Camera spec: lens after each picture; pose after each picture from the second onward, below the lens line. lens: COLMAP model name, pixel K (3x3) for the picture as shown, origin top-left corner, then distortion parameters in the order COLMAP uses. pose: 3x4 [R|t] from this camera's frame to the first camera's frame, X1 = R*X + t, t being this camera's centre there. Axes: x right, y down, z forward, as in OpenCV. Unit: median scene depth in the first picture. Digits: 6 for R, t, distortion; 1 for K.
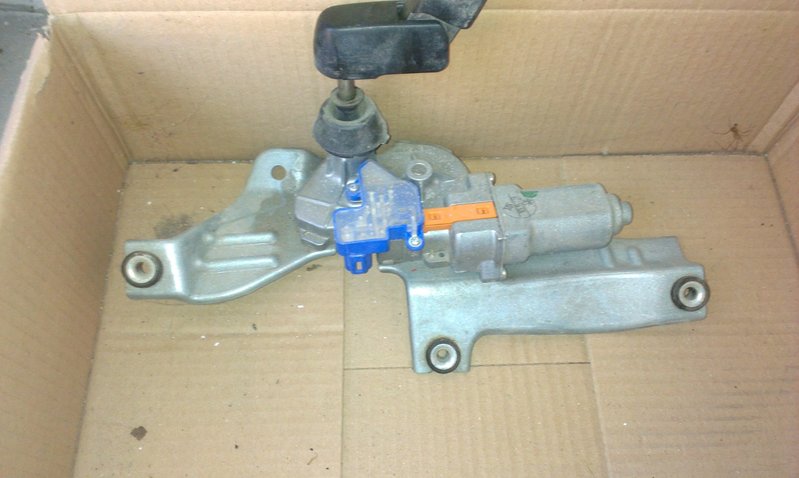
lens RADIAL K [[649.5, 0, 416.7], [0, 649.5, 234.4], [0, 0, 1]] dist [0.133847, -0.215082]
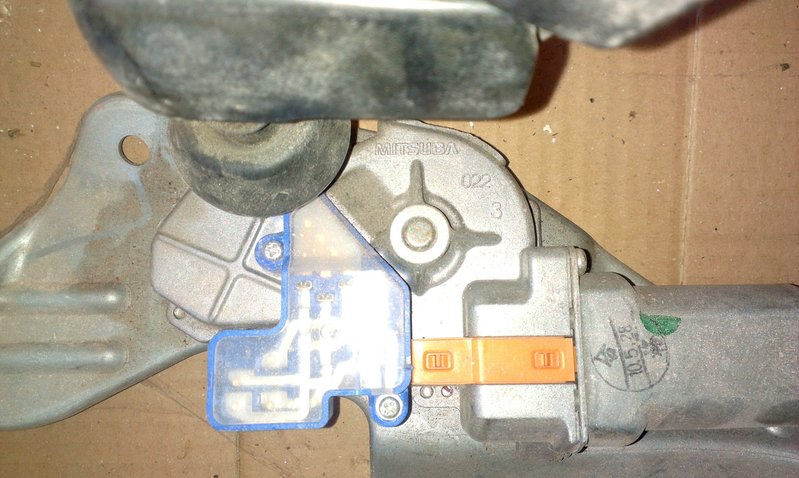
lens RADIAL K [[649.5, 0, 416.7], [0, 649.5, 234.4], [0, 0, 1]] dist [0.133847, -0.215082]
pose [[0.991845, 0.124717, -0.026261, 0.013652], [-0.100042, 0.889494, 0.445862, -0.306778], [0.078965, -0.439599, 0.894717, 0.627044]]
